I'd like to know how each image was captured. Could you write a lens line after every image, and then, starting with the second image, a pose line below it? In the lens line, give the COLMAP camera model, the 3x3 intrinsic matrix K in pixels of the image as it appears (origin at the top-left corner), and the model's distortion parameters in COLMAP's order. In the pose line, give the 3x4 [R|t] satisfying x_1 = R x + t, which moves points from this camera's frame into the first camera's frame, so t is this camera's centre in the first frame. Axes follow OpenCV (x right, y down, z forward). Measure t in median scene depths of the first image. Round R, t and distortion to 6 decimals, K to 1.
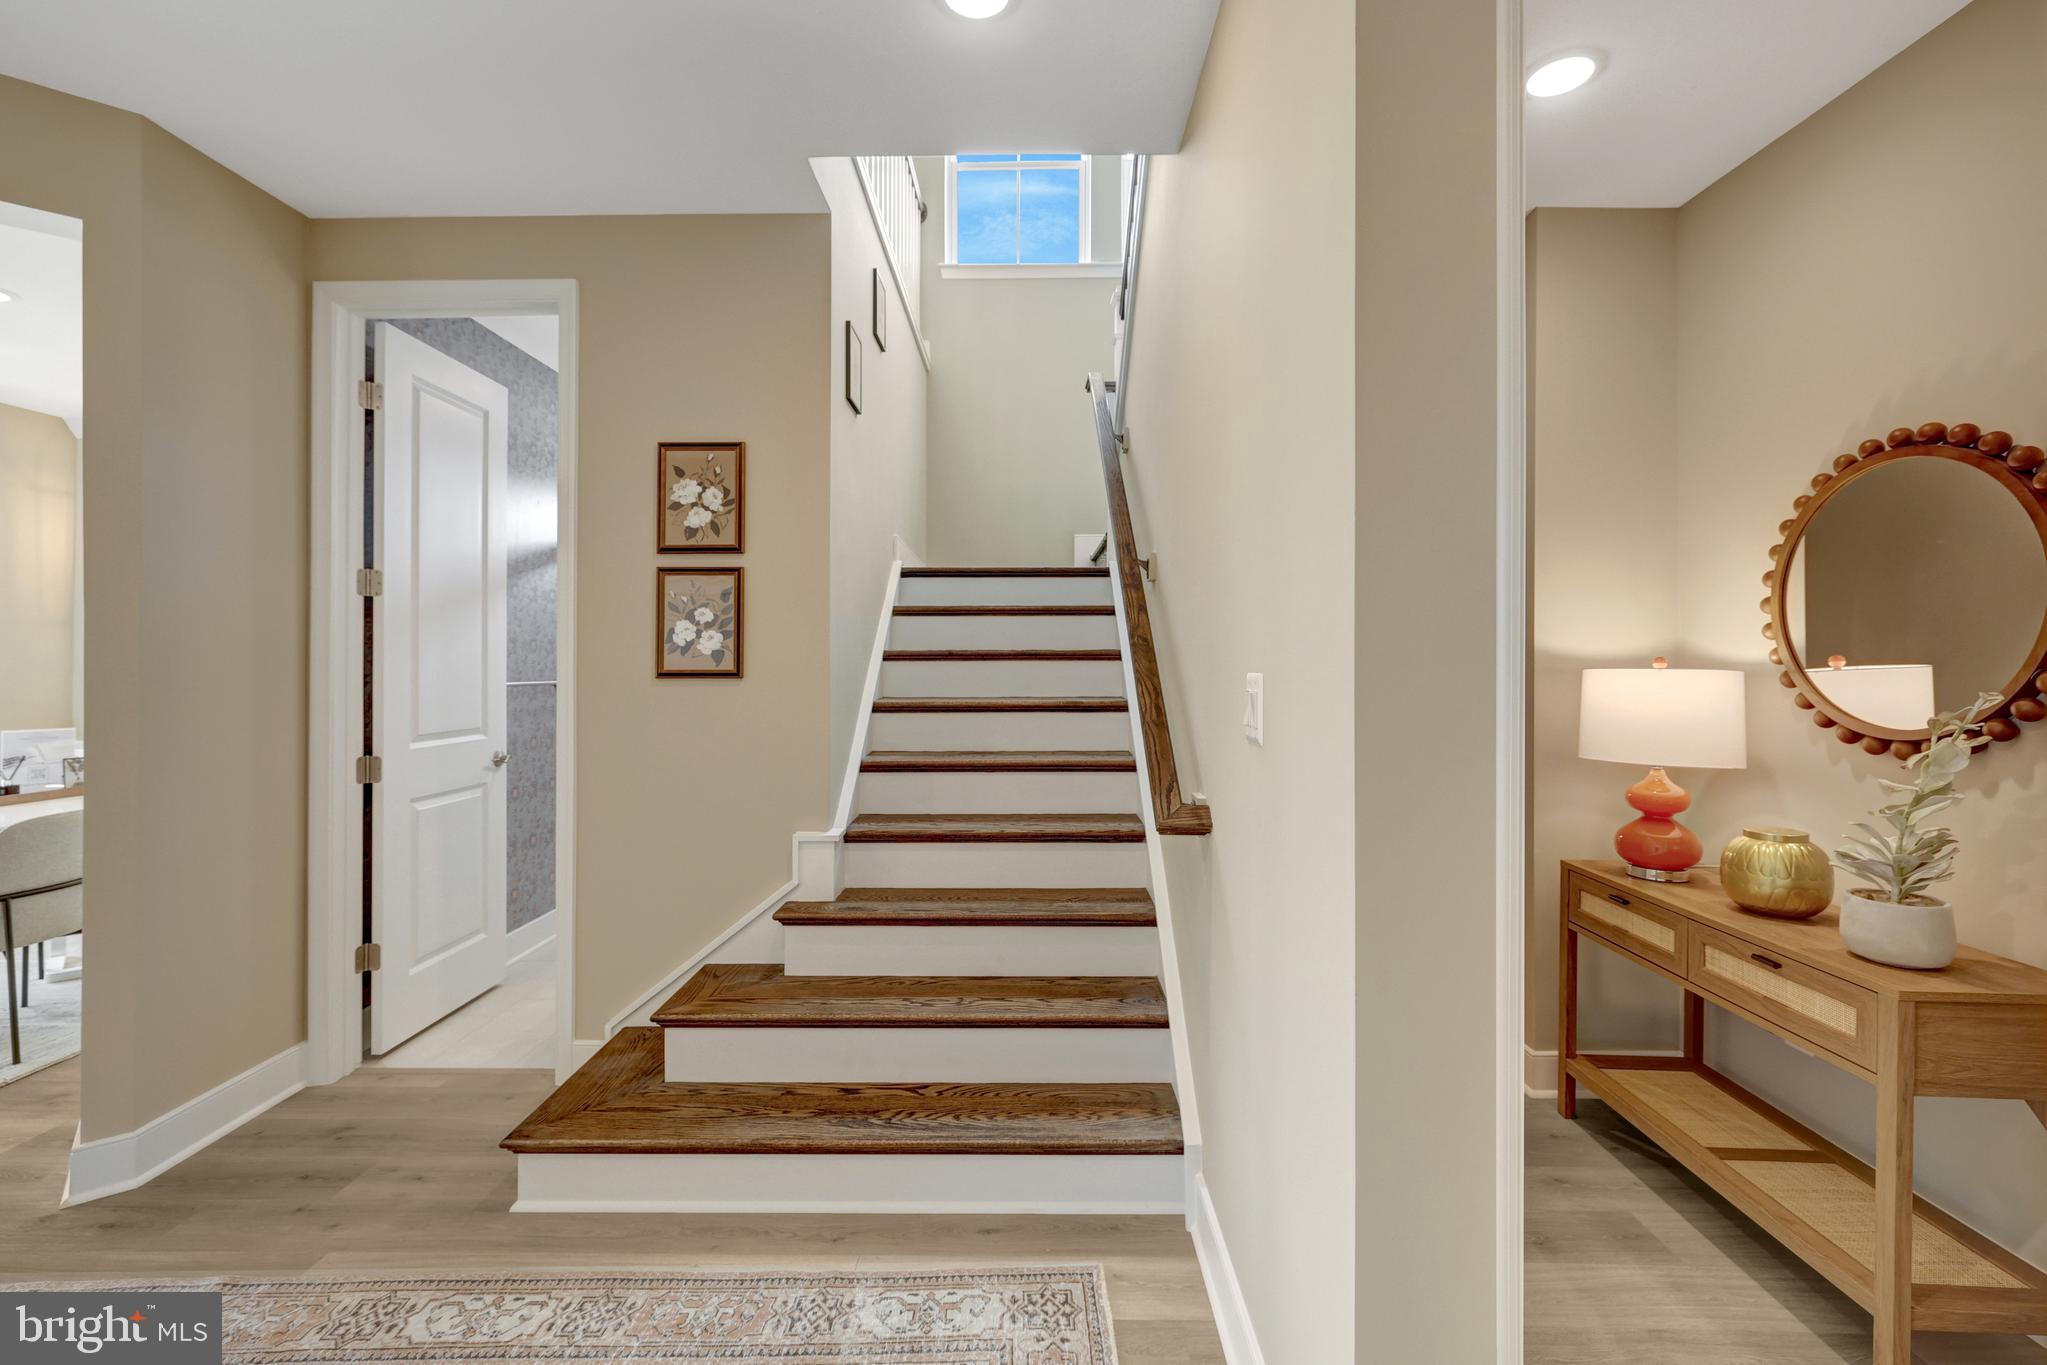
lens RADIAL K [[886.3, 0, 989.7], [0, 886.3, 665.2], [0, 0, 1]] dist [-0.002026, 0.007165]
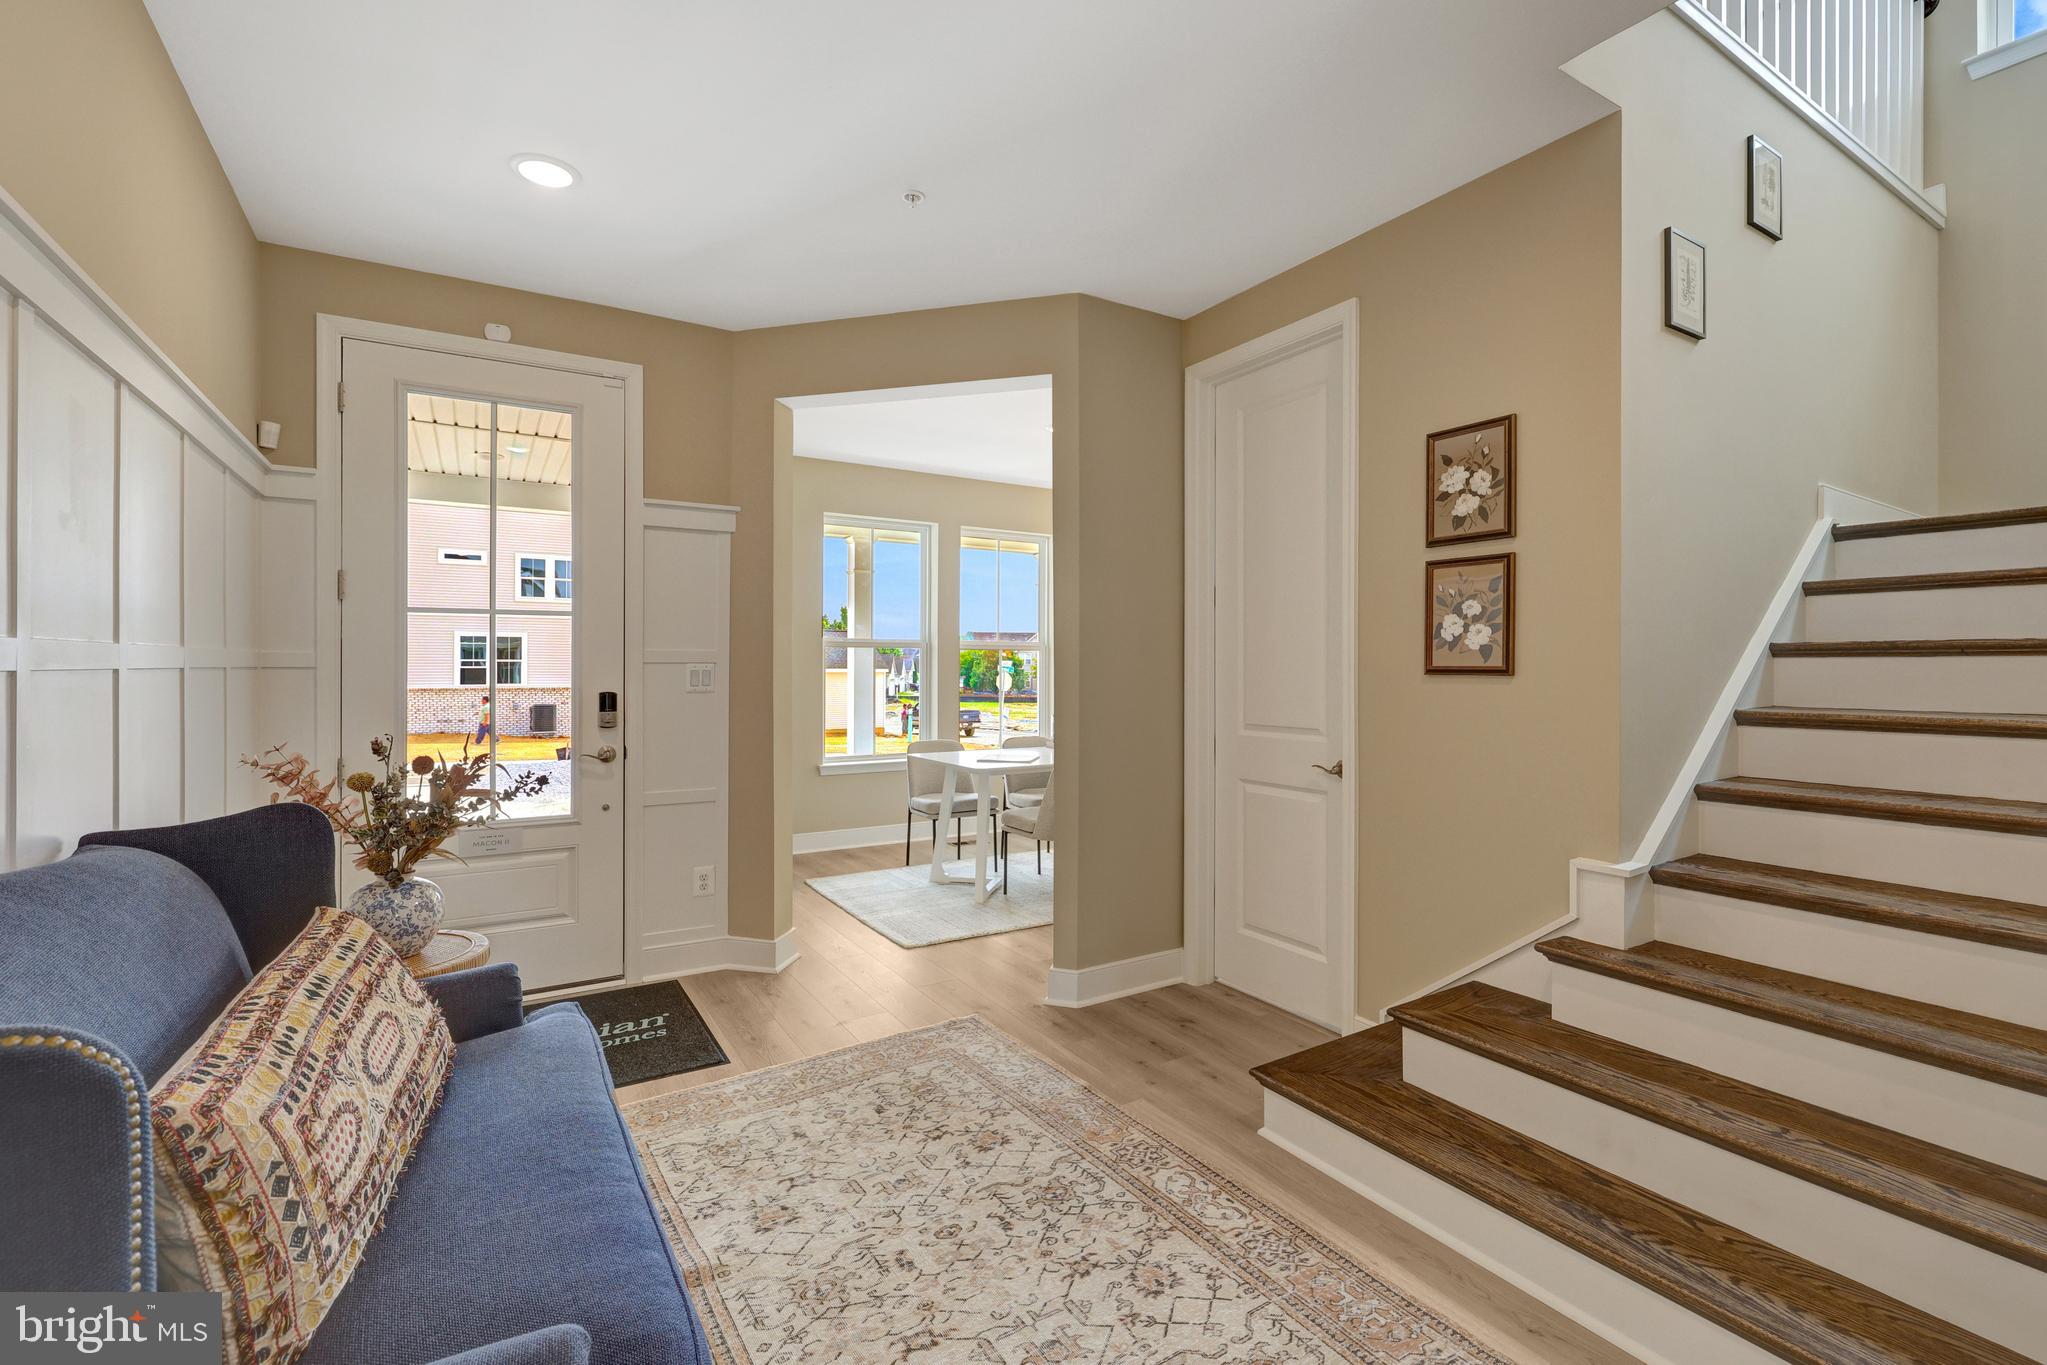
lens RADIAL K [[876.6, 0, 1021.9], [0, 876.6, 668.2], [0, 0, 1]] dist [-0.000602, 0.000854]
pose [[0.550640, 0.004278, -0.834732, 0.191038], [-0.001503, 0.999990, 0.004133, 0.004221], [0.834741, -0.001021, 0.550642, 0.091374]]
